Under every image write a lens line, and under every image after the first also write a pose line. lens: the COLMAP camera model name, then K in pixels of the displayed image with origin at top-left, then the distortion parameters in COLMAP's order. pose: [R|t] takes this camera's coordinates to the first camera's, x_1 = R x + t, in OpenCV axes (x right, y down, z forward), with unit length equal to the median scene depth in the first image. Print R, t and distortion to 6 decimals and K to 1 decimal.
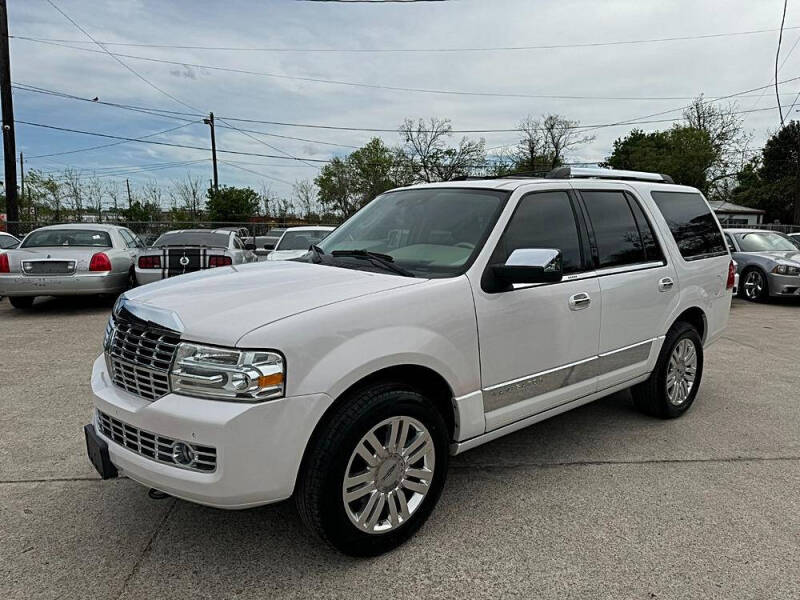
lens RADIAL K [[559.8, 0, 396.9], [0, 559.8, 300.9], [0, 0, 1]] dist [0.060075, -0.079135]
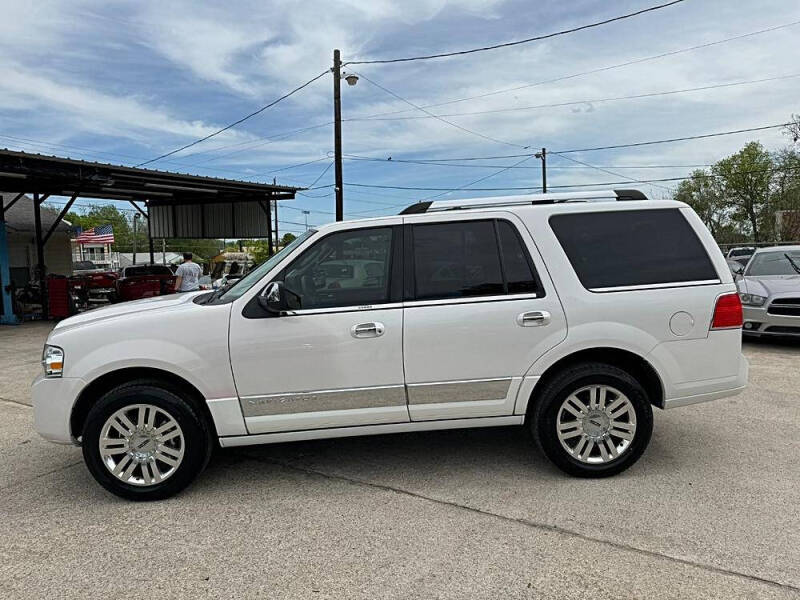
lens RADIAL K [[560.6, 0, 402.9], [0, 560.6, 299.4], [0, 0, 1]] dist [0.058782, -0.078429]
pose [[0.795523, 0.013170, -0.605781, 0.936967], [-0.041963, 0.998561, -0.033398, -0.023073], [0.604469, 0.051989, 0.794931, 0.178614]]
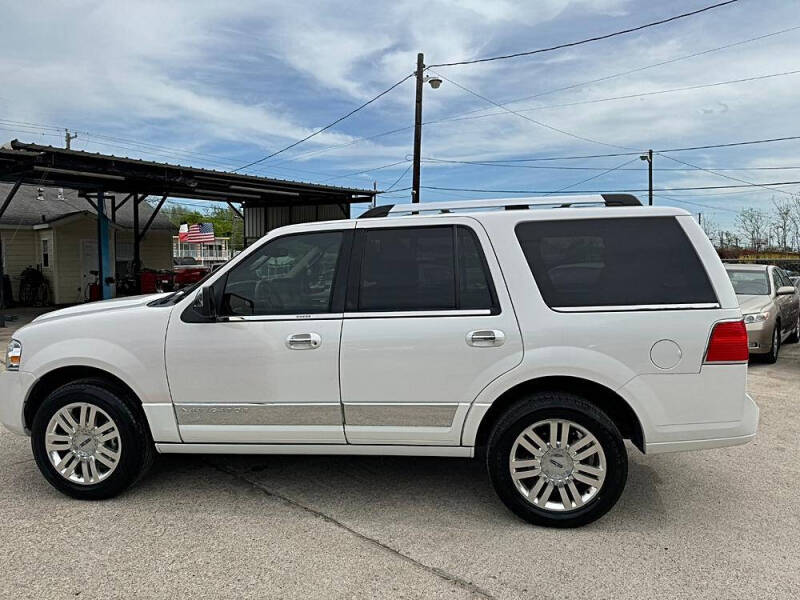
lens RADIAL K [[559.5, 0, 403.1], [0, 559.5, 294.7], [0, 0, 1]] dist [0.065527, -0.082927]
pose [[0.671476, 0.034729, -0.740212, 1.077420], [-0.090067, 0.995320, -0.035005, -0.057603], [0.735533, 0.090174, 0.671461, 0.421226]]
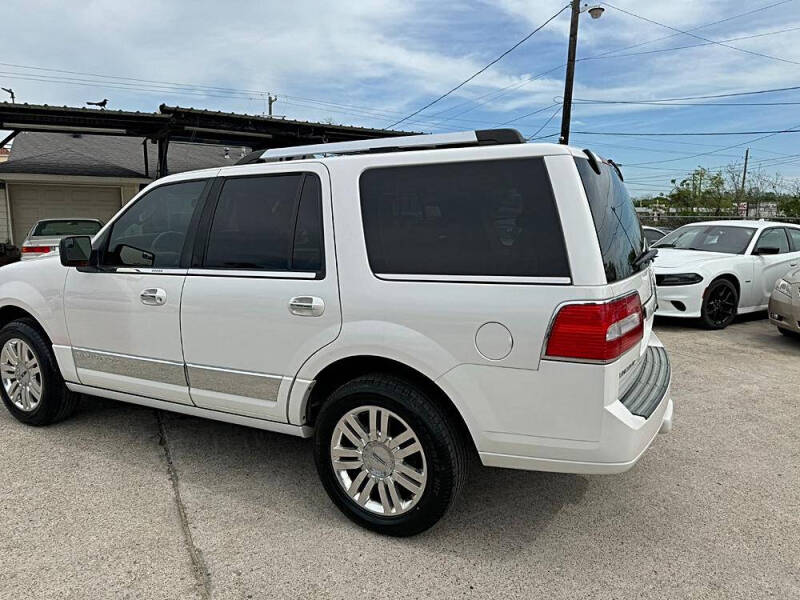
lens RADIAL K [[560.6, 0, 402.9], [0, 560.6, 299.4], [0, 0, 1]] dist [0.058782, -0.078429]
pose [[0.378298, 0.133019, -0.916077, 1.255644], [-0.128375, 0.987598, 0.090391, -0.124817], [0.916739, 0.083406, 0.390683, 0.930260]]
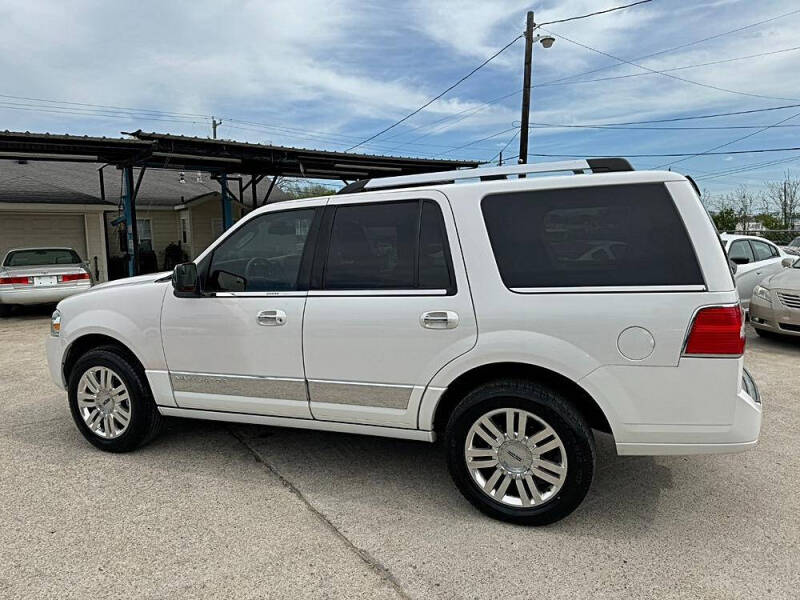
lens RADIAL K [[559.8, 0, 396.9], [0, 559.8, 300.9], [0, 0, 1]] dist [0.060075, -0.079135]
pose [[0.469526, 0.088071, -0.878515, 1.211022], [-0.099754, 0.993933, 0.046328, -0.091435], [0.877265, 0.065884, 0.475463, 0.657723]]
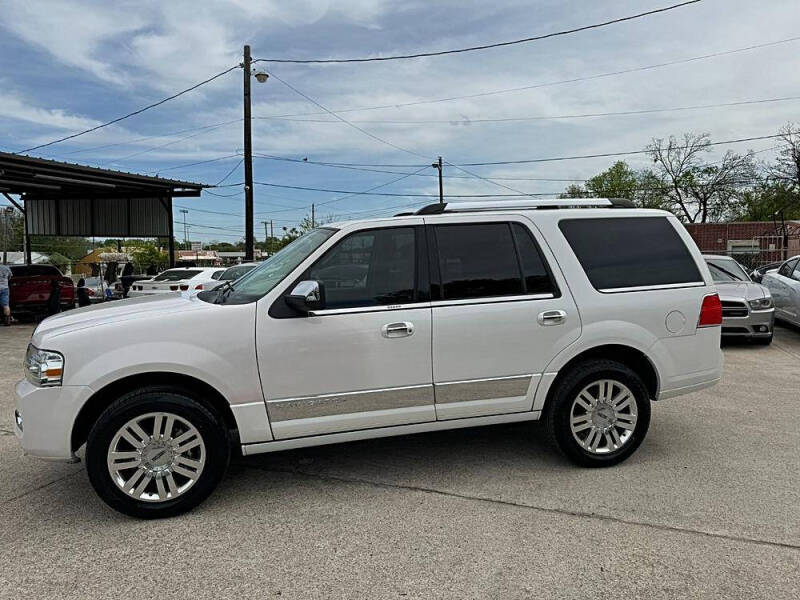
lens RADIAL K [[559.5, 0, 395.0], [0, 559.5, 295.8], [0, 0, 1]] dist [0.062085, -0.080262]
pose [[0.895314, 0.007539, -0.445371, 0.724213], [-0.035708, 0.997854, -0.054891, -0.004930], [0.444001, 0.065048, 0.893662, 0.048007]]
